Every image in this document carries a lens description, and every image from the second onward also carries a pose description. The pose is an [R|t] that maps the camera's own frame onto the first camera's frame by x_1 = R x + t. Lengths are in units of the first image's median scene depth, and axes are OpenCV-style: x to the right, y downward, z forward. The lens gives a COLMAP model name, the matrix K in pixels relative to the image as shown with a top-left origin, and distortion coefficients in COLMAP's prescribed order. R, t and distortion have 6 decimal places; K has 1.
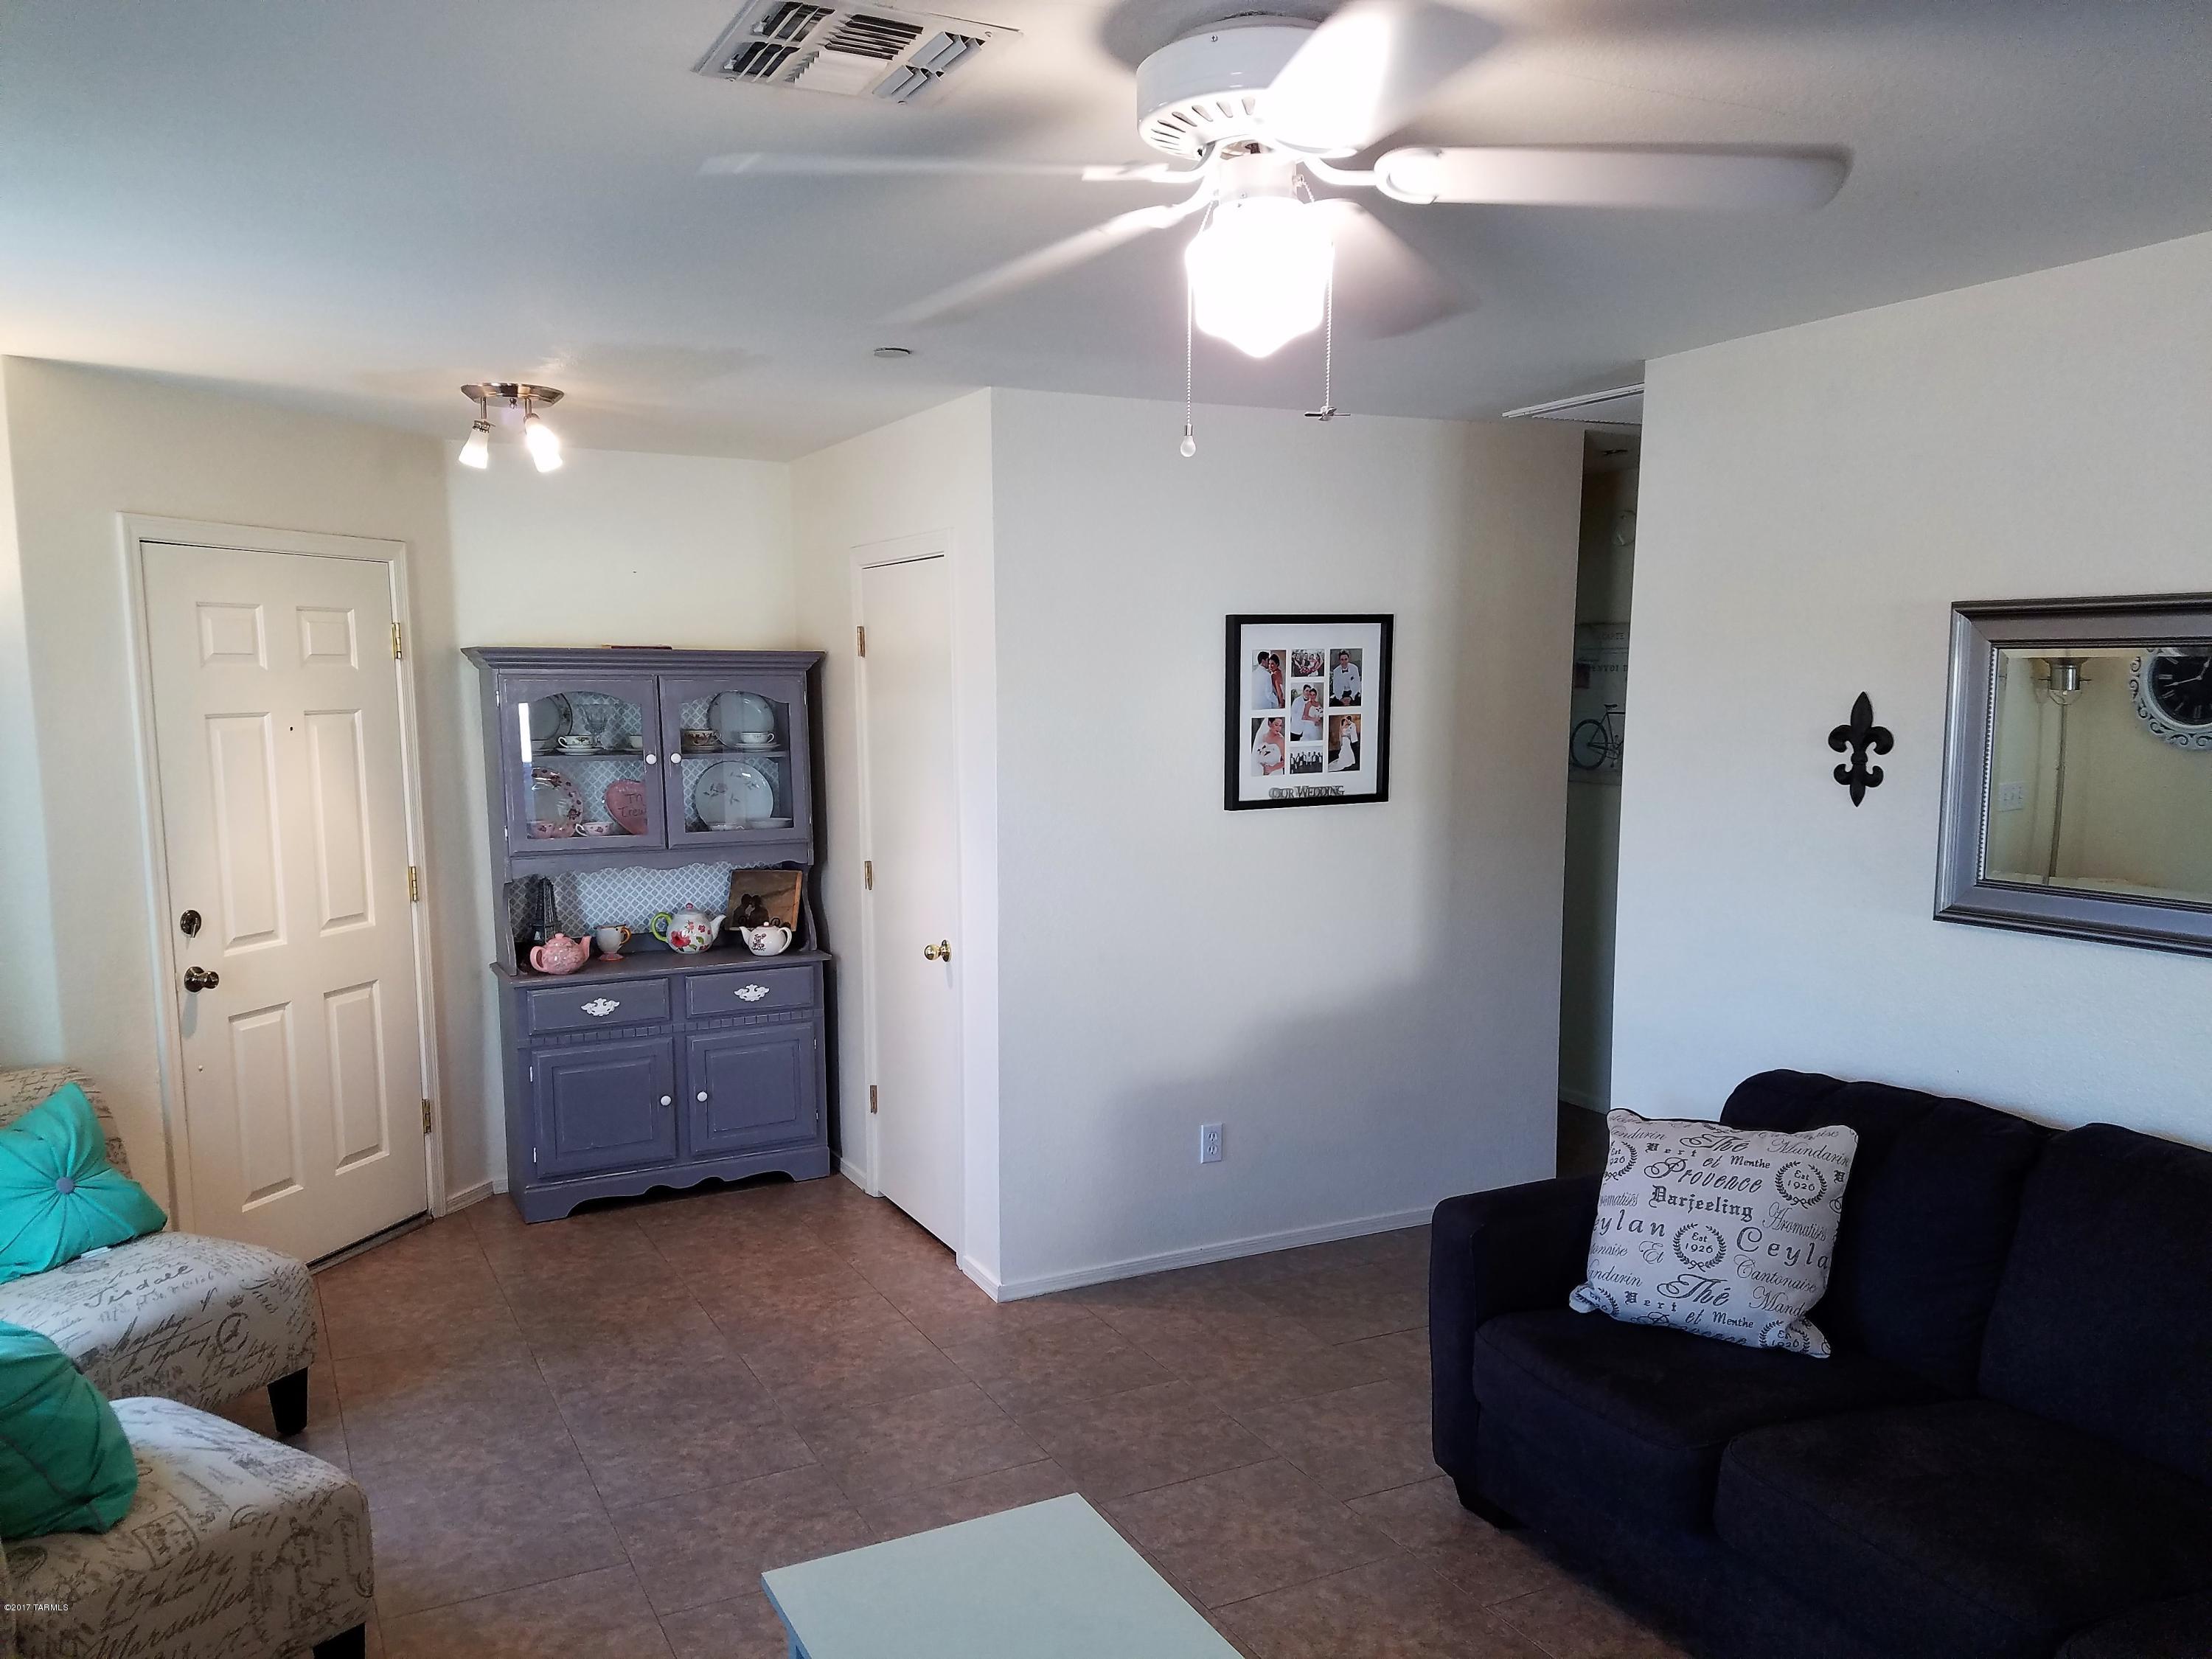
lens RADIAL K [[1627.2, 0, 1098.3], [0, 1627.2, 893.2], [0, 0, 1]] dist [0.206602, -0.386521]
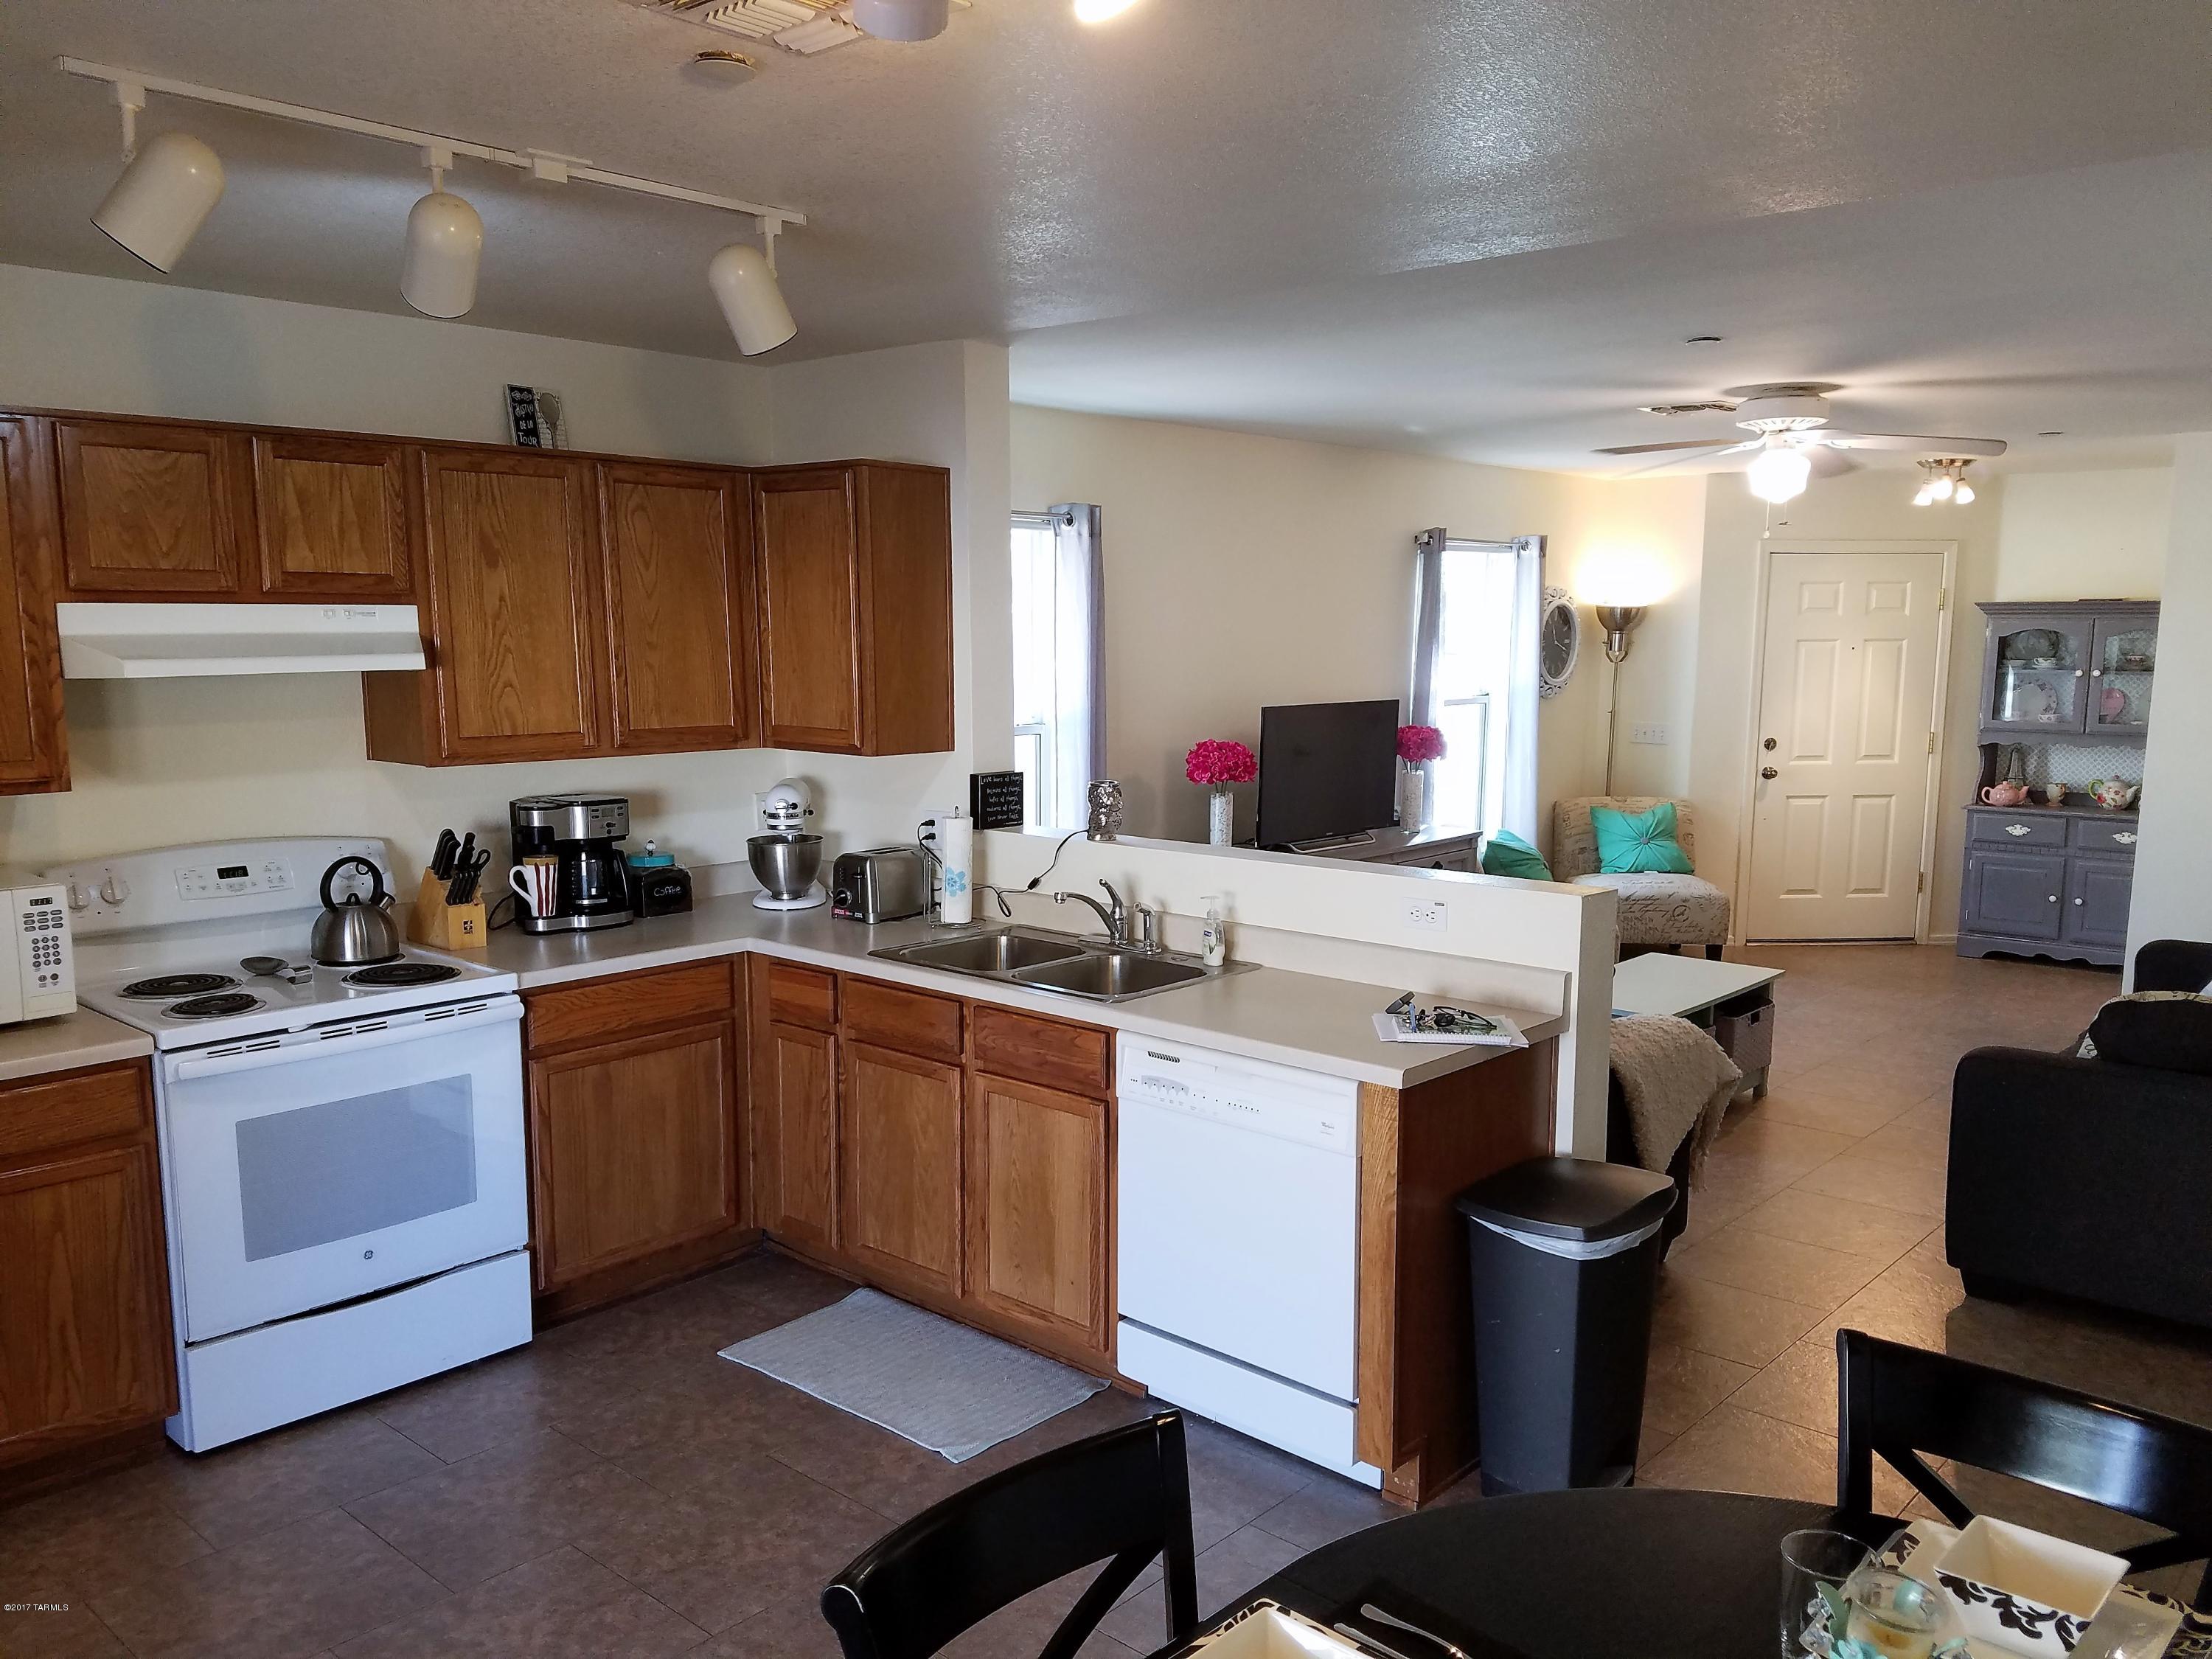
lens RADIAL K [[1648.3, 0, 1099.7], [0, 1648.3, 900.5], [0, 0, 1]] dist [0.195201, -0.343366]
pose [[0.341679, 0.154935, -0.926958, 0.970347], [-0.119484, 0.985475, 0.120673, 0.048302], [0.932190, 0.069525, 0.355229, -0.407466]]
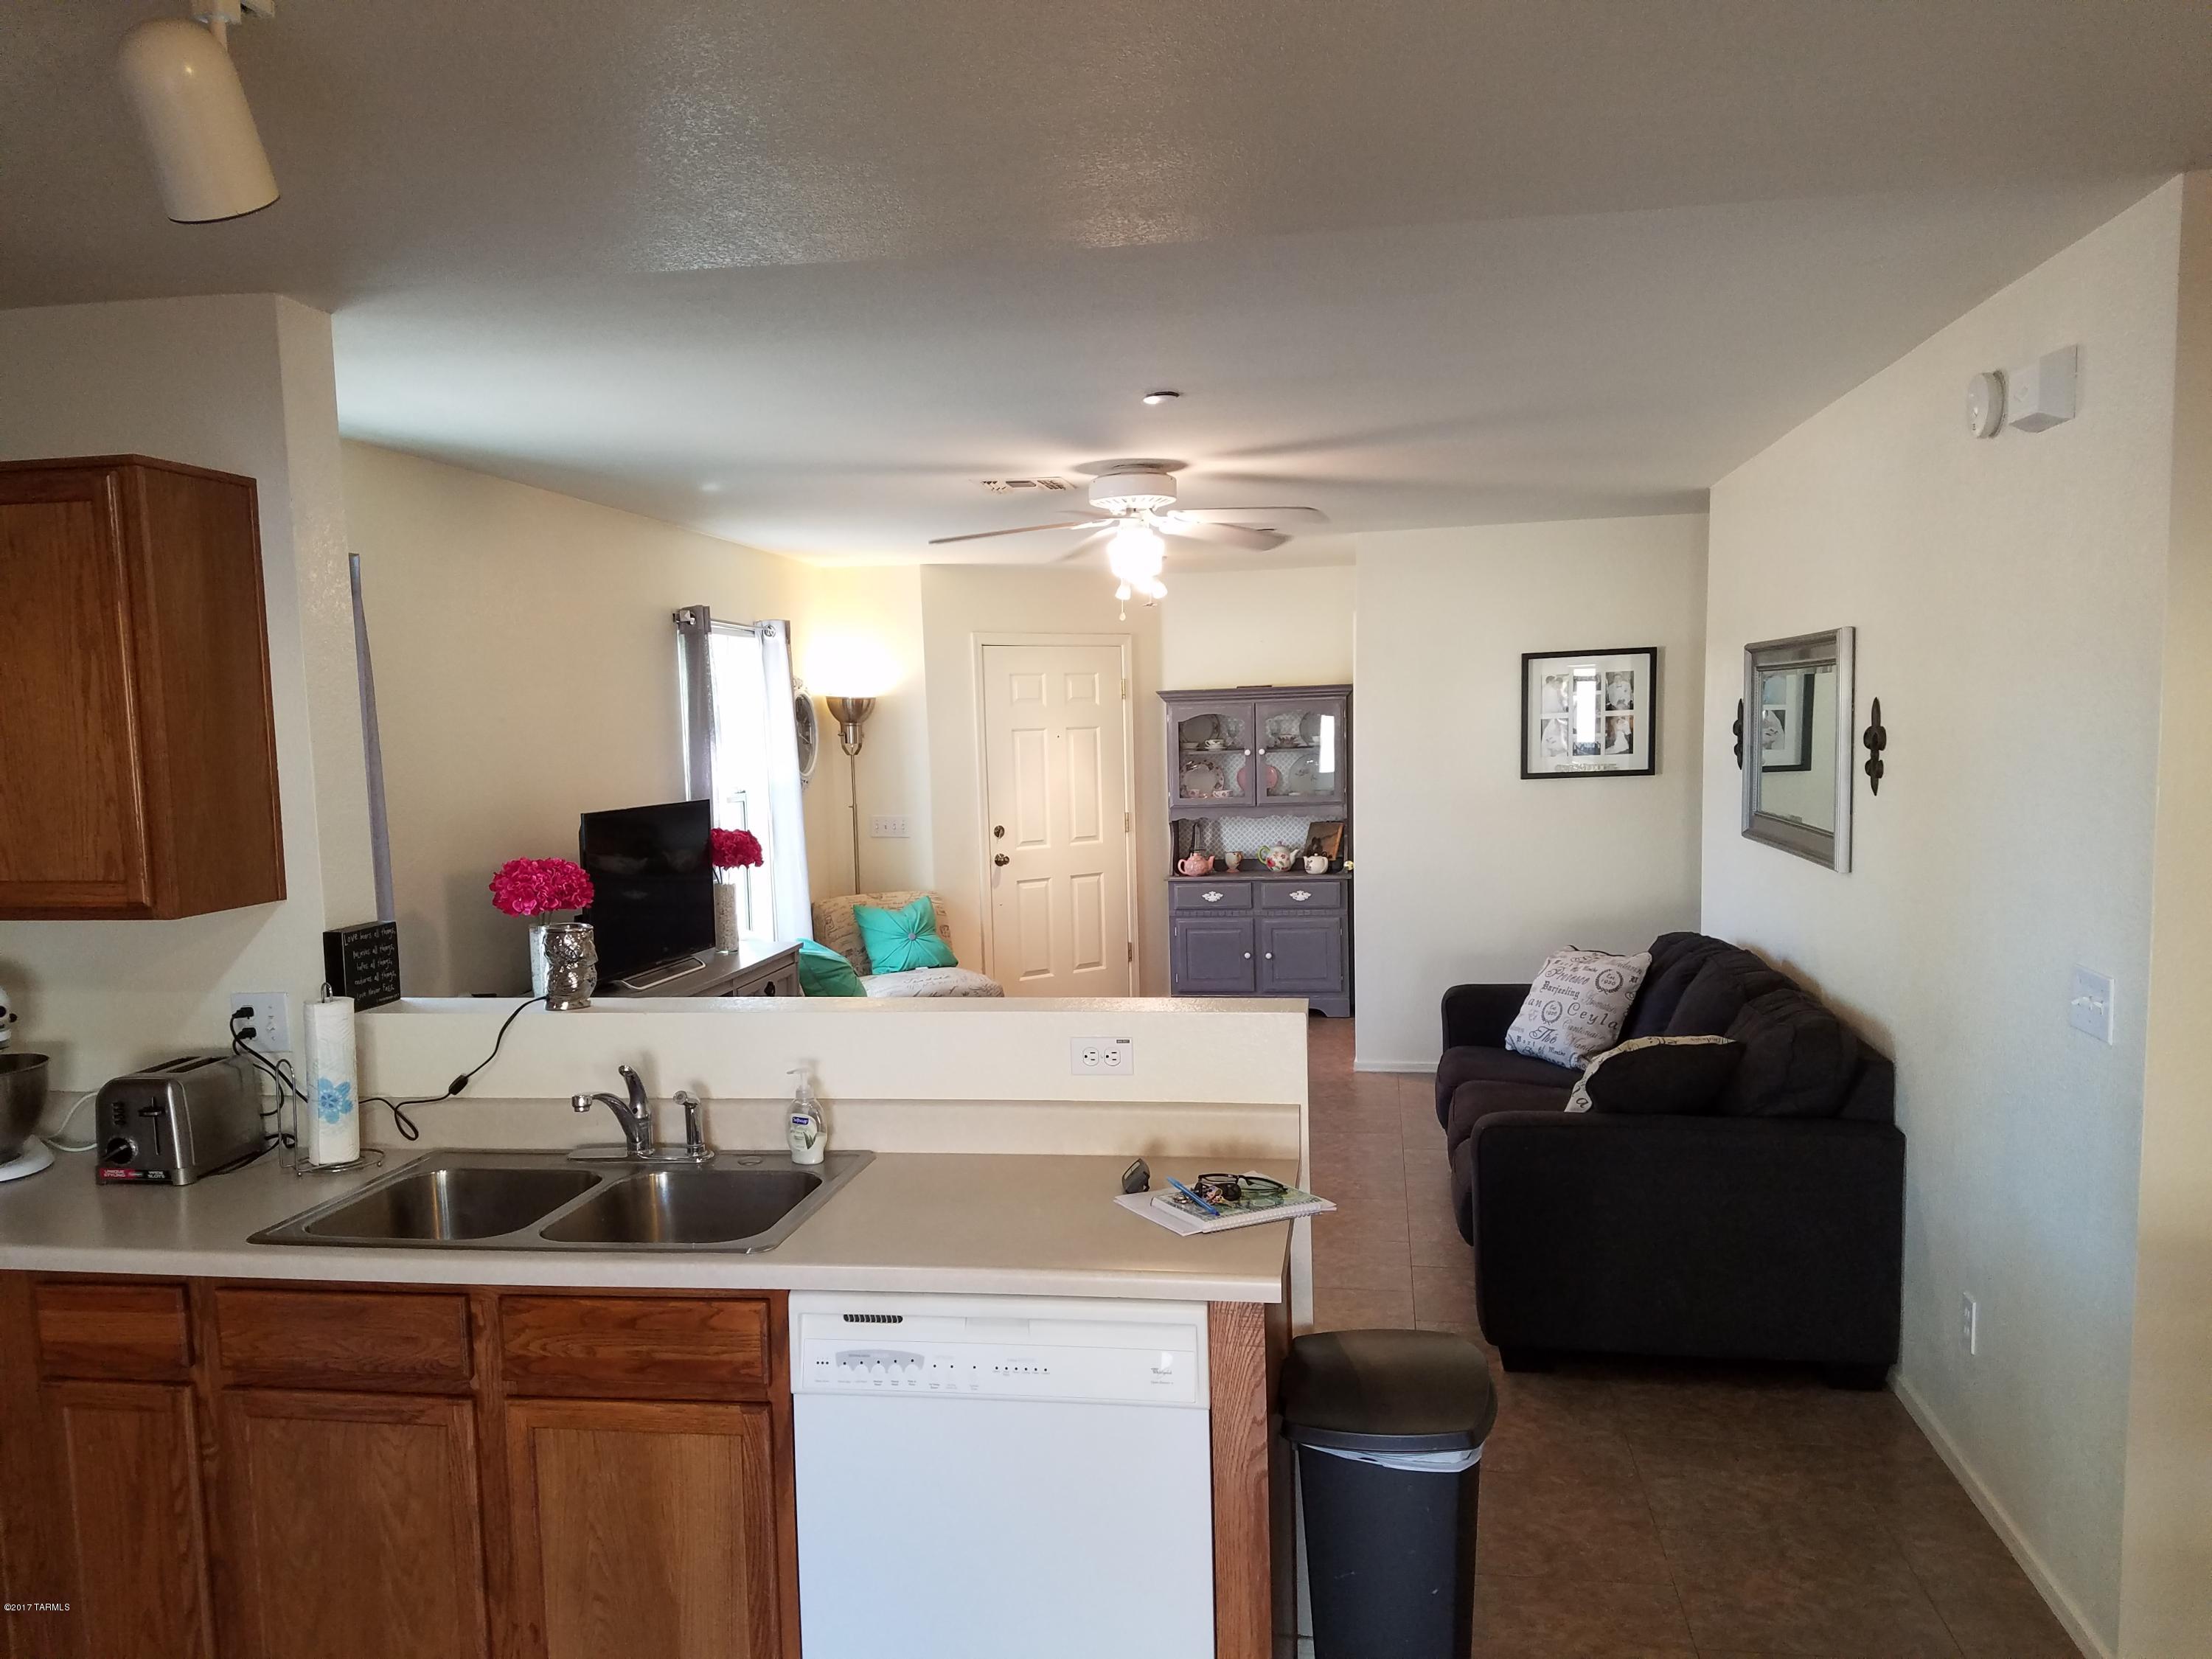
lens RADIAL K [[1648.3, 0, 1099.7], [0, 1648.3, 900.5], [0, 0, 1]] dist [0.195201, -0.343366]
pose [[0.798487, 0.049699, -0.599957, 0.684824], [-0.053699, 0.998494, 0.011246, 0.064405], [0.599612, 0.023237, 0.799953, -0.478201]]
